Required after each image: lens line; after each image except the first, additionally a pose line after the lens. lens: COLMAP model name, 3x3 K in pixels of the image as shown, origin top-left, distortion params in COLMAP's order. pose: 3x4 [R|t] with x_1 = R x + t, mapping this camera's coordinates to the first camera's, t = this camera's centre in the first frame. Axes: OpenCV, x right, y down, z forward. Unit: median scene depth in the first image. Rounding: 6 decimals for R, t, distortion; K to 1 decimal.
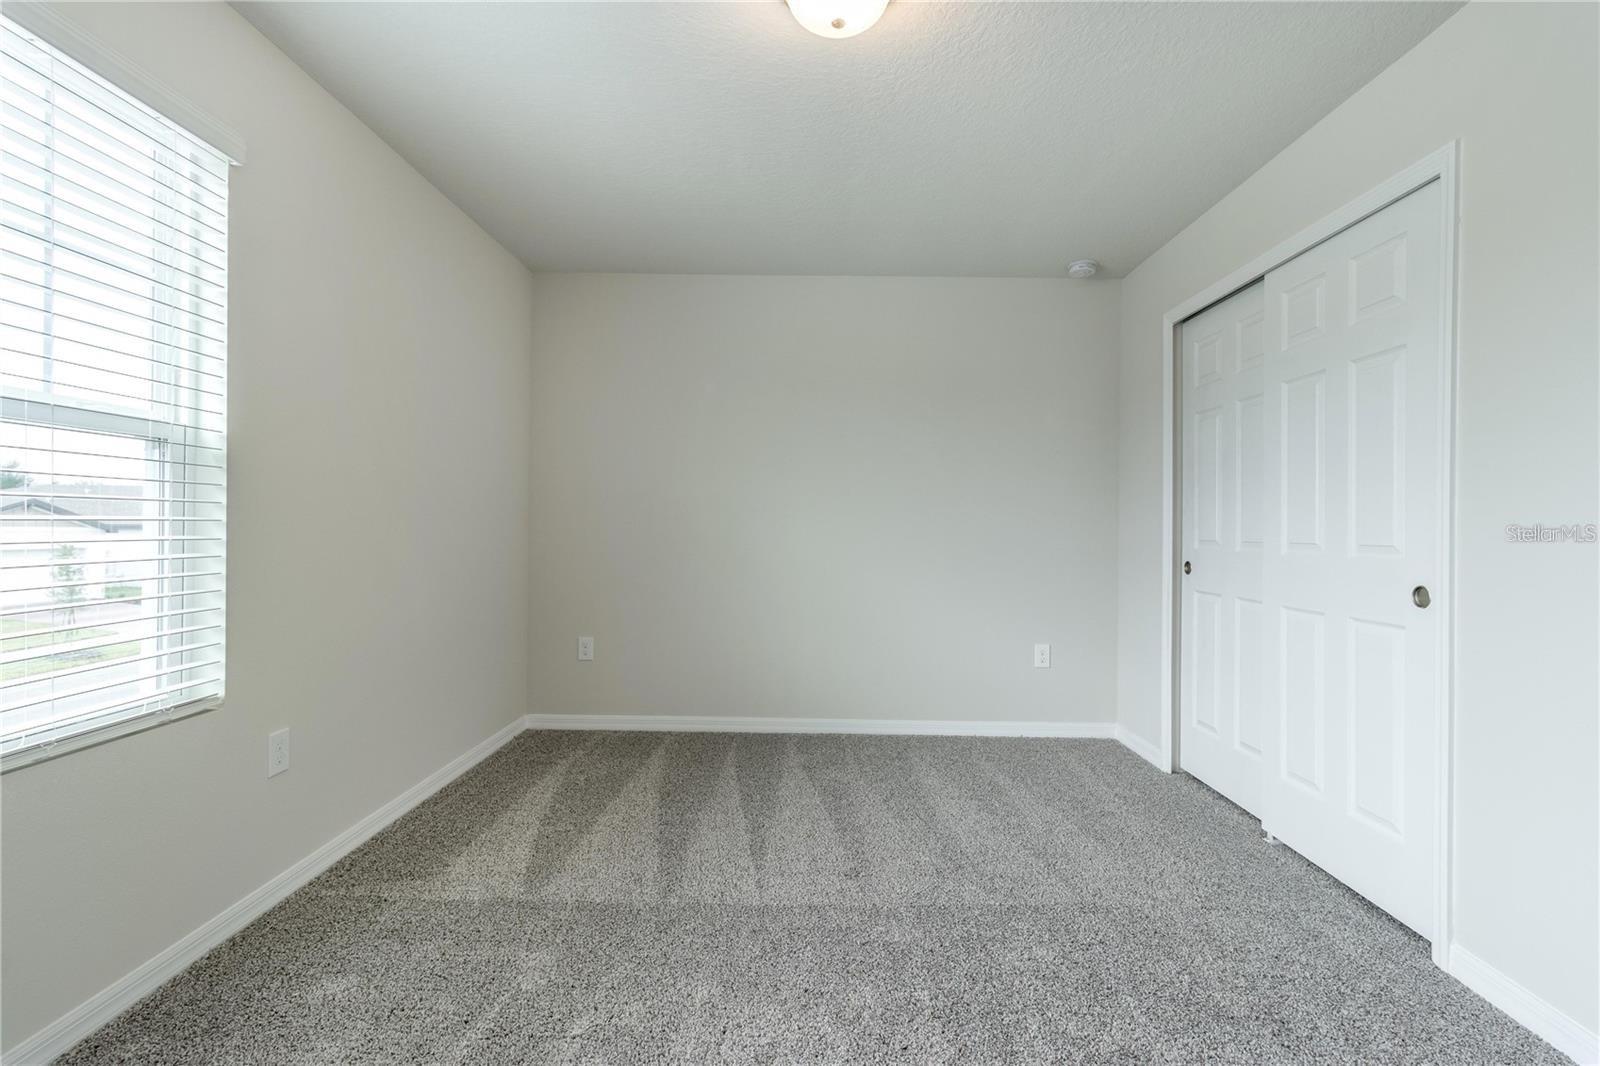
lens RADIAL K [[761.4, 0, 792.5], [0, 761.4, 526.3], [0, 0, 1]] dist [0.002043, -0.000350]
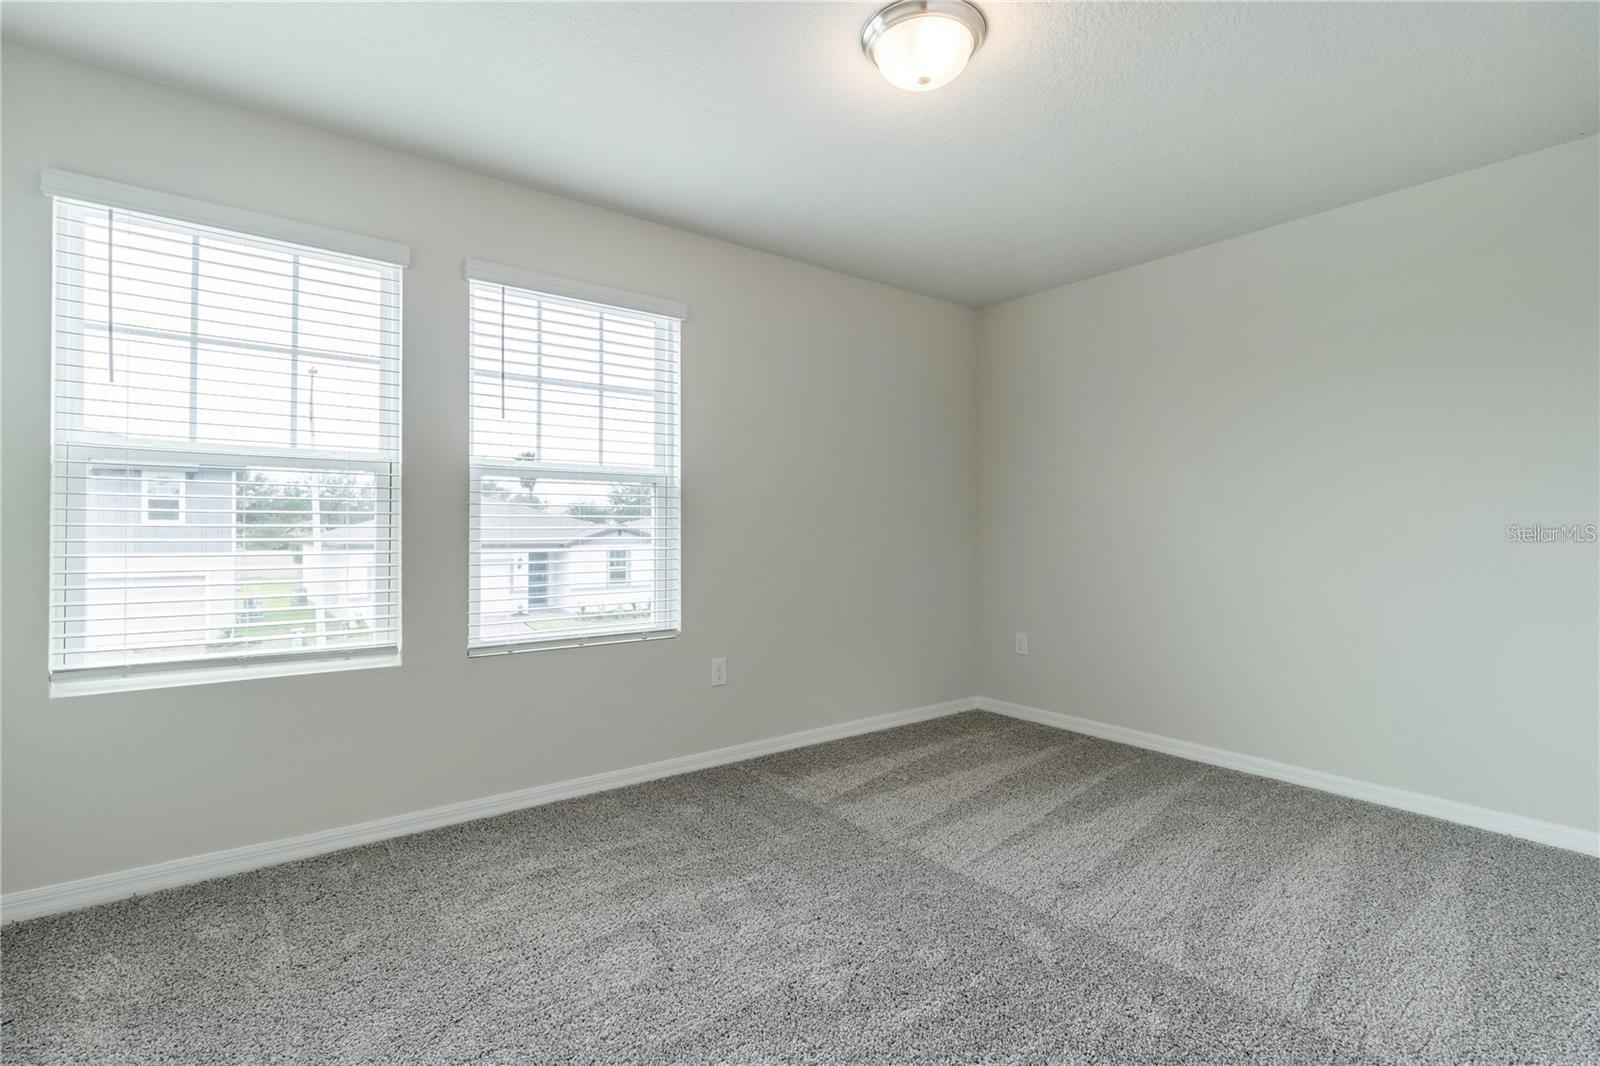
lens RADIAL K [[761.4, 0, 792.5], [0, 761.4, 526.3], [0, 0, 1]] dist [0.002043, -0.000350]
pose [[0.607379, -0.015612, -0.794259, 0.546431], [0.005138, 0.999863, -0.015724, 0.010518], [0.794395, 0.005470, 0.607376, 0.109220]]
